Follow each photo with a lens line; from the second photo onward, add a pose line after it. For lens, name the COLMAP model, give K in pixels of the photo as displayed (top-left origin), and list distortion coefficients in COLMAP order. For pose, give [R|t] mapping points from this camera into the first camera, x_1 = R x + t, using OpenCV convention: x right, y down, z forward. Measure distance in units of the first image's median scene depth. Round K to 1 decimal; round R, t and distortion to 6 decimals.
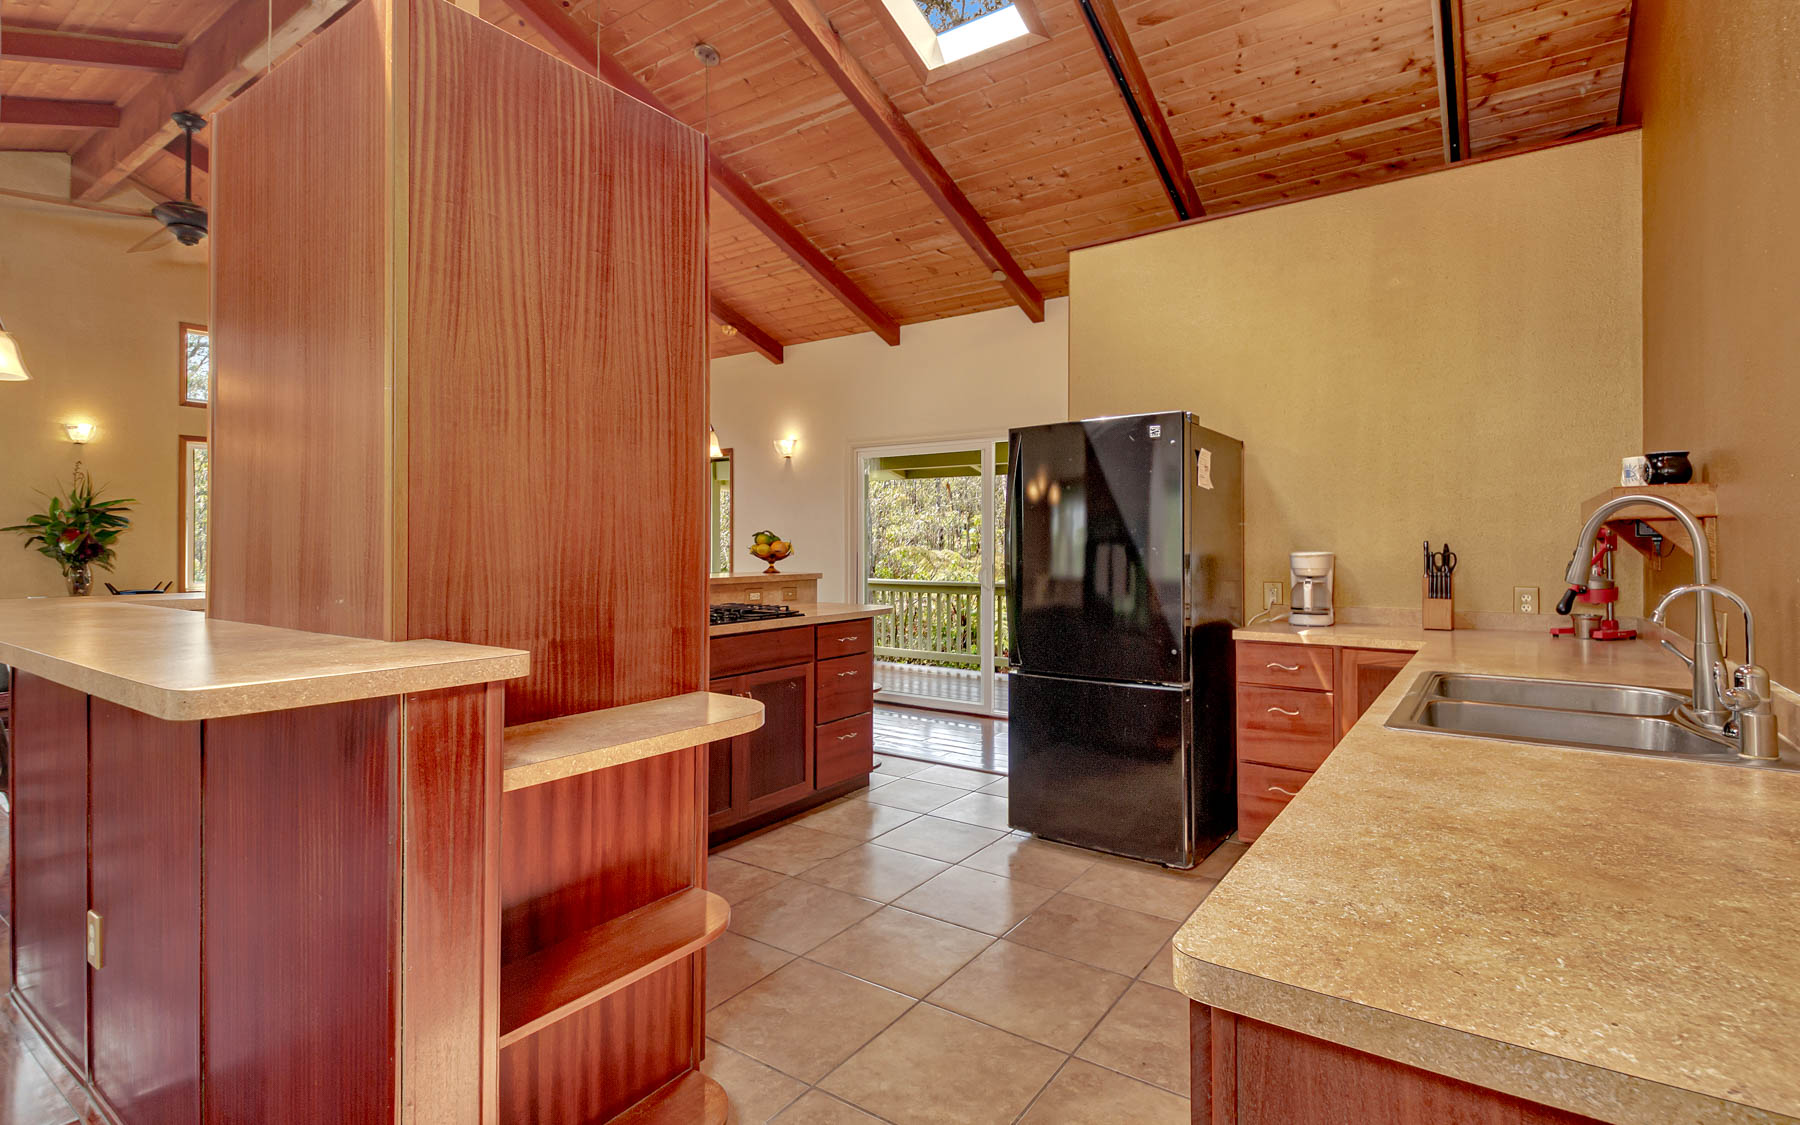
lens RADIAL K [[846.0, 0, 925.7], [0, 846.0, 540.8], [0, 0, 1]] dist [0.058860, -0.033833]
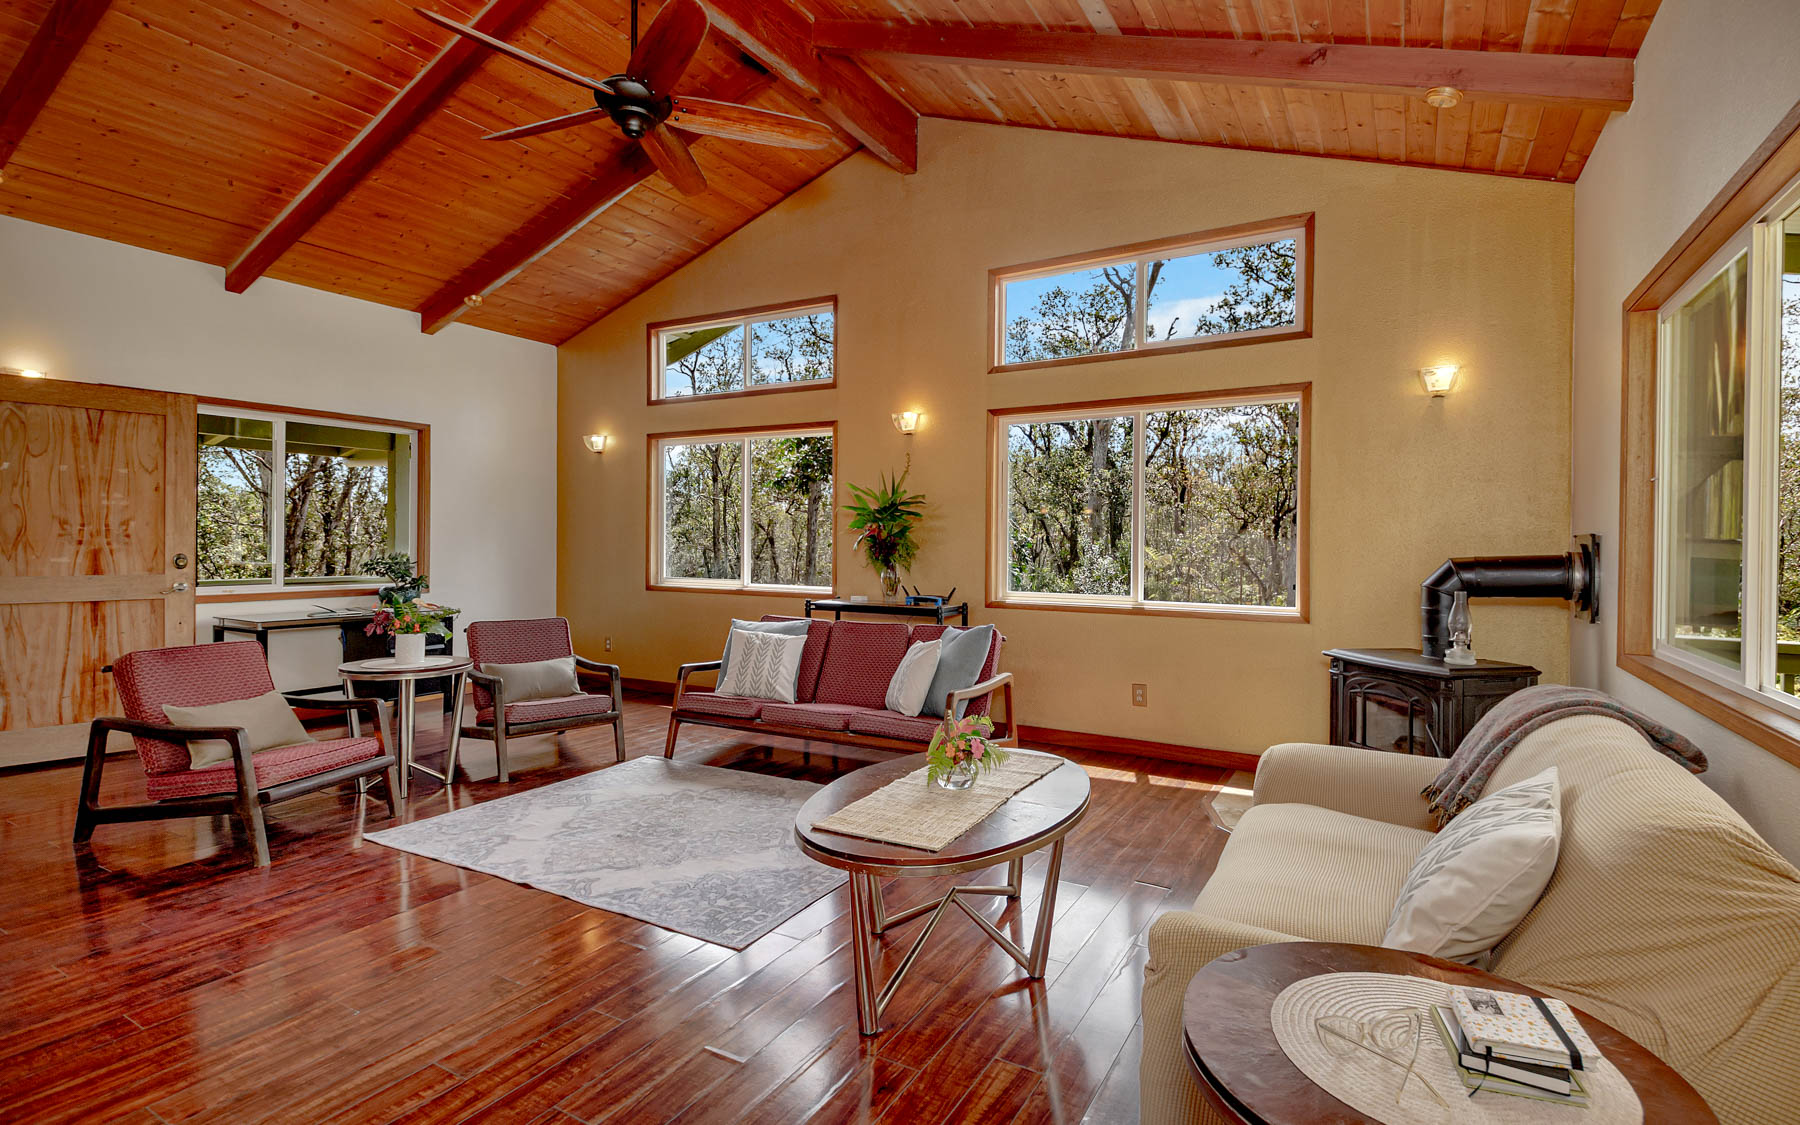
lens RADIAL K [[846.0, 0, 925.7], [0, 846.0, 540.8], [0, 0, 1]] dist [0.058860, -0.033833]
pose [[0.081116, -0.005431, -0.996690, -0.089544], [0.001561, 0.999985, -0.005322, 0.007801], [0.996703, -0.001125, 0.081123, 1.104815]]
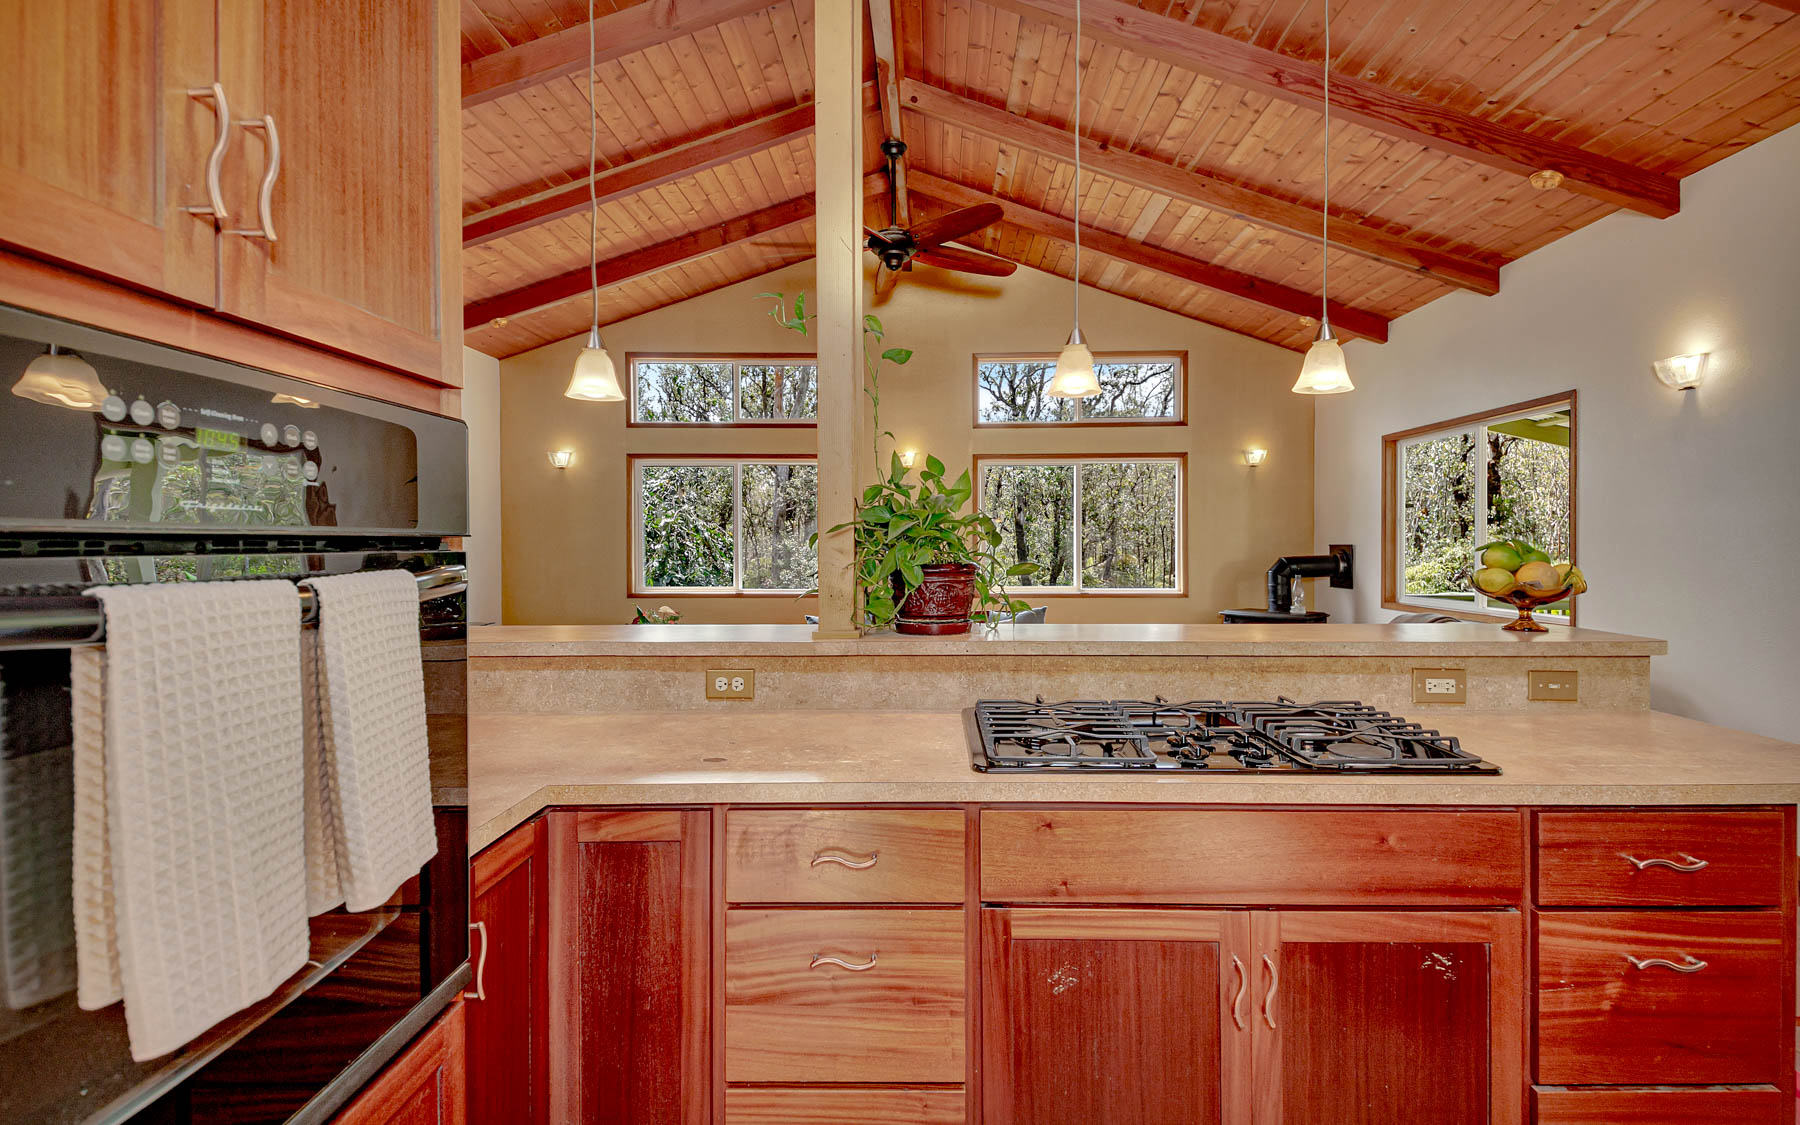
lens RADIAL K [[846.0, 0, 925.7], [0, 846.0, 540.8], [0, 0, 1]] dist [0.058860, -0.033833]
pose [[0.553780, -0.006476, -0.832638, 0.026311], [0.012781, 0.999918, 0.000723, -0.013839], [0.832565, -0.011042, 0.553818, 0.415766]]
